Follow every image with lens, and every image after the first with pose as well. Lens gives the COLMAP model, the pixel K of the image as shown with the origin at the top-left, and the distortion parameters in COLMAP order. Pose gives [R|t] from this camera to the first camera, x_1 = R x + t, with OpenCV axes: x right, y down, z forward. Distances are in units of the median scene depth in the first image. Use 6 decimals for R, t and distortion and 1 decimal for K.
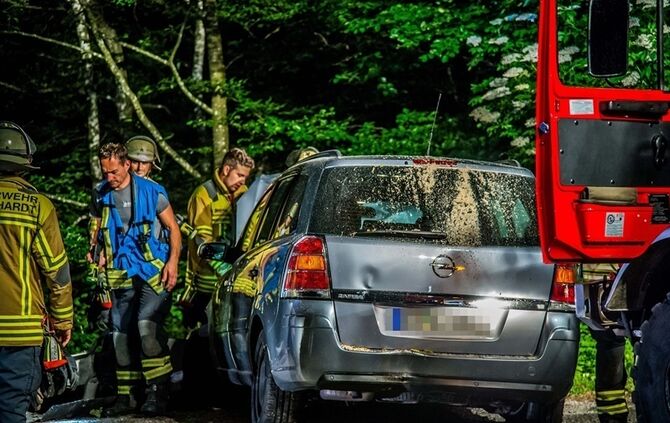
lens RADIAL K [[2109.2, 0, 334.4], [0, 2109.2, 239.4], [0, 0, 1]] dist [1.042229, 0.185759]
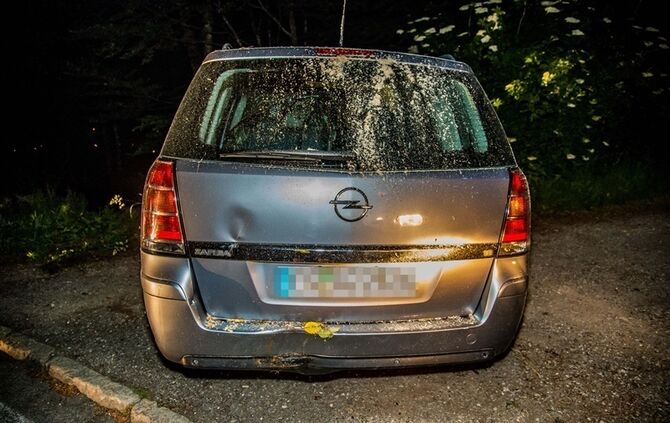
lens RADIAL K [[456.9, 0, 334.7], [0, 456.9, 223.2], [0, 0, 1]] dist [-0.121318, 0.070063]
pose [[0.997012, -0.000493, -0.077250, 0.055982], [0.017847, 0.974396, 0.224130, -0.013310], [0.075161, -0.224839, 0.971493, 0.837582]]
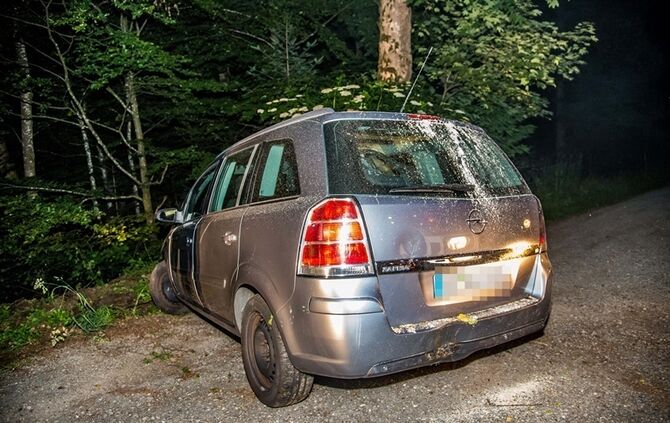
lens RADIAL K [[459.1, 0, 335.4], [0, 459.1, 223.3], [0, 0, 1]] dist [-0.115700, 0.063035]
pose [[0.929676, -0.086195, 0.358151, -0.073612], [0.063959, 0.995242, 0.073497, -0.005039], [-0.362782, -0.045421, 0.930766, 0.816629]]
